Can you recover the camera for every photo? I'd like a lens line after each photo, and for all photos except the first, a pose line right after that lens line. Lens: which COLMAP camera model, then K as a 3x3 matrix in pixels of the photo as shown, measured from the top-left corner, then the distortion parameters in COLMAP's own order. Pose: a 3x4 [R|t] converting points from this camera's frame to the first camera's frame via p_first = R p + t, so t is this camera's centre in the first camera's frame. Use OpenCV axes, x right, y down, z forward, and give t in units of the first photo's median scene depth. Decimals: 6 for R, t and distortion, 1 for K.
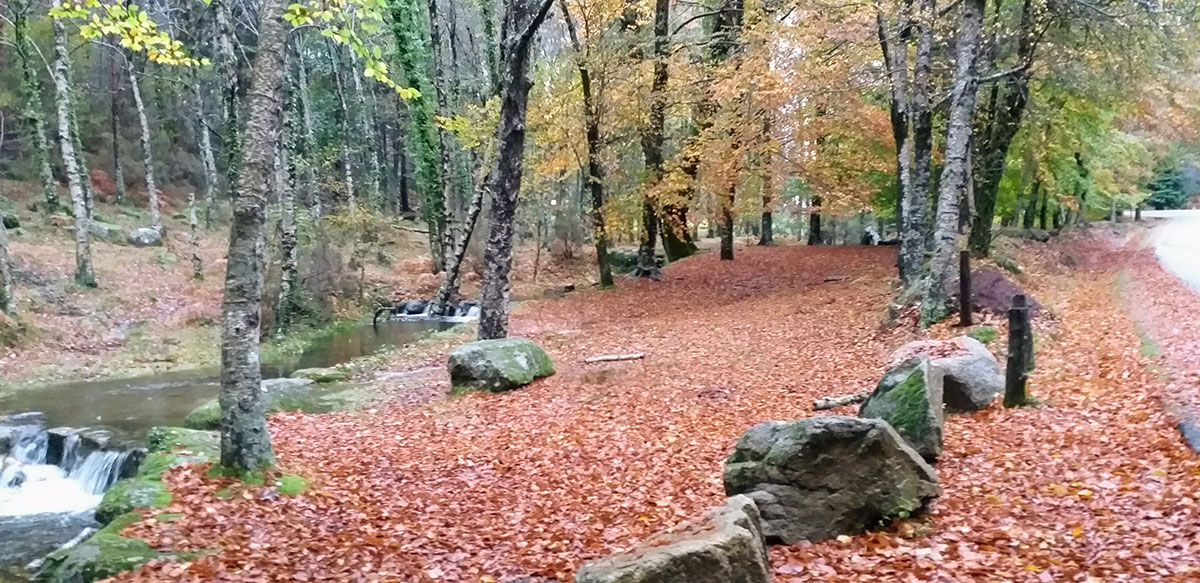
lens RADIAL K [[948.4, 0, 600.3], [0, 948.4, 292.6], [0, 0, 1]] dist [0.005466, 0.006009]
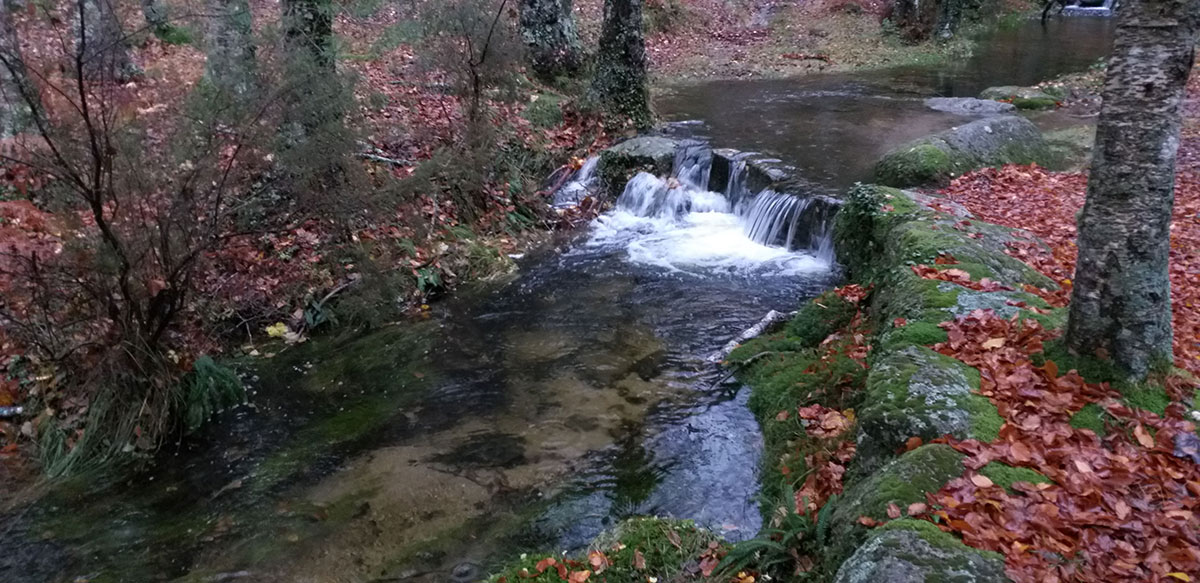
lens RADIAL K [[948.4, 0, 598.3], [0, 948.4, 291.2], [0, 0, 1]] dist [0.005466, 0.006009]
pose [[0.824426, 0.202095, -0.528658, -0.197979], [-0.022066, 0.944842, 0.326783, -0.008591], [0.565539, -0.257743, 0.783412, 0.257876]]
